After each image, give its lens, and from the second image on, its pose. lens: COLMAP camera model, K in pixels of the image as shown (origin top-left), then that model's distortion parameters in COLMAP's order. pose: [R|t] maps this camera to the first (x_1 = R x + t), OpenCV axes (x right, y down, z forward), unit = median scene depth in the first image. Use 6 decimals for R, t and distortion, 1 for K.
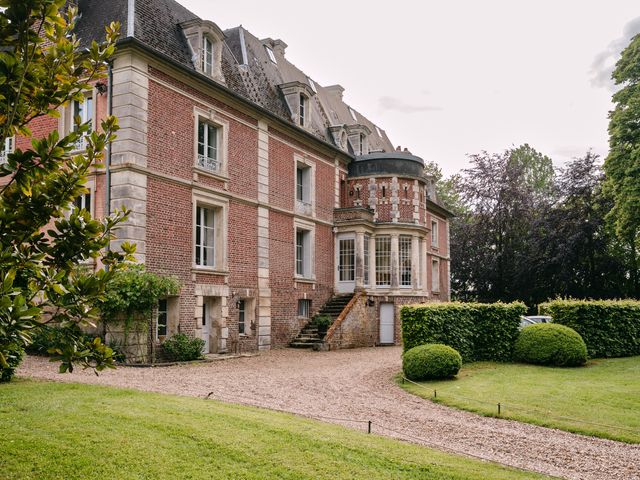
lens RADIAL K [[1113.4, 0, 320.2], [0, 1113.4, 240.0], [0, 0, 1]] dist [-0.034040, 0.000000]
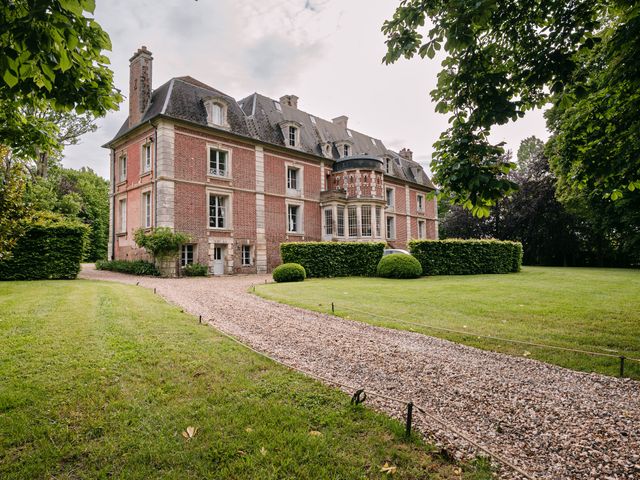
lens RADIAL K [[1113.4, 0, 319.6], [0, 1113.4, 240.1], [0, 0, 1]] dist [-0.034040, 0.000000]
pose [[0.821672, -0.042312, -0.568388, 1.041619], [0.041456, 0.999036, -0.014440, 0.074409], [0.568451, -0.011699, 0.822634, -0.418209]]
